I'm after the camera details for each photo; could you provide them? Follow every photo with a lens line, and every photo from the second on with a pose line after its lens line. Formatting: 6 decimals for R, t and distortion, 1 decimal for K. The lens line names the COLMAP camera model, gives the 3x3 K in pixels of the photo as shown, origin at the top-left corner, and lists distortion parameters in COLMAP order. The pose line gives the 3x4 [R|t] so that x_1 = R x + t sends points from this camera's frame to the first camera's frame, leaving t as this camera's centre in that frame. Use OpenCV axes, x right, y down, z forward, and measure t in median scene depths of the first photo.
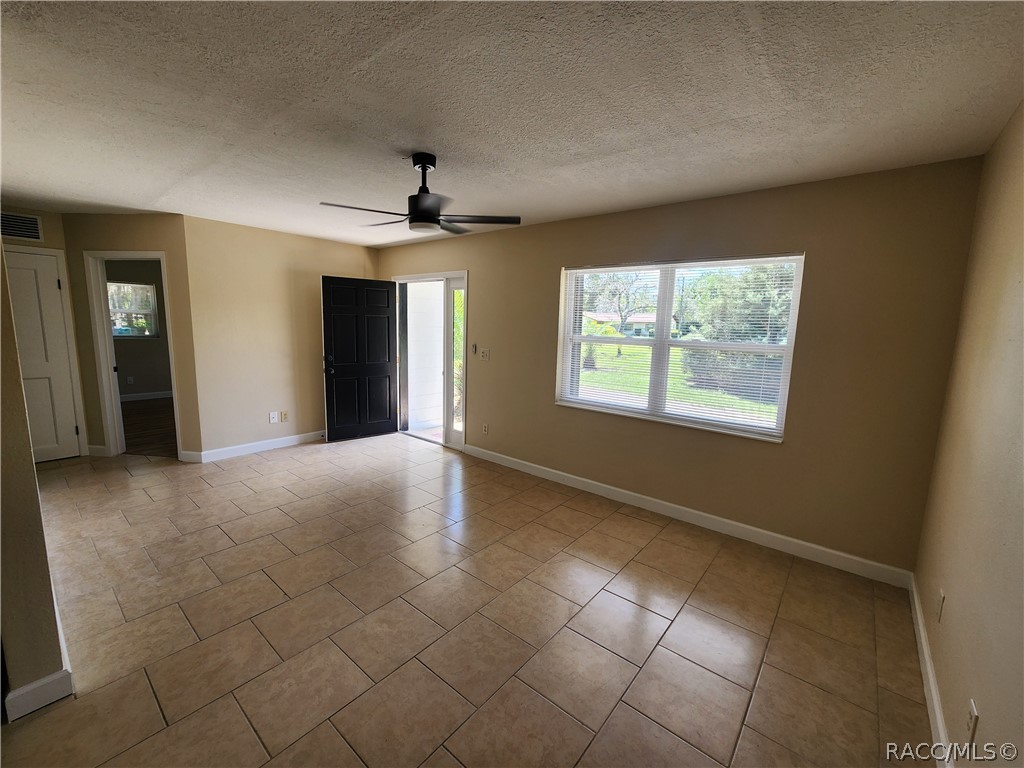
lens RADIAL K [[422.6, 0, 510.2], [0, 422.6, 385.0], [0, 0, 1]] dist [0.001512, 0.000774]
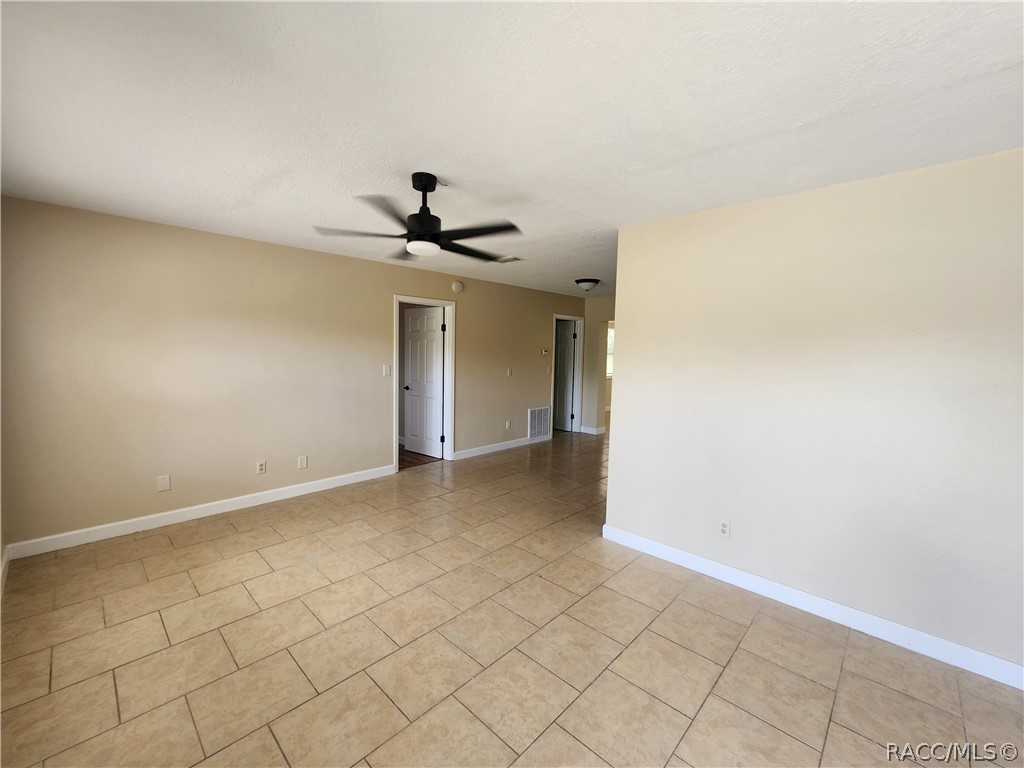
lens RADIAL K [[422.6, 0, 512.6], [0, 422.6, 384.3], [0, 0, 1]] dist [0.001512, 0.000774]
pose [[-0.996854, -0.051773, 0.060014, -0.468246], [-0.036486, 0.971929, 0.232428, -0.301607], [-0.070363, 0.229507, -0.970760, 1.942409]]
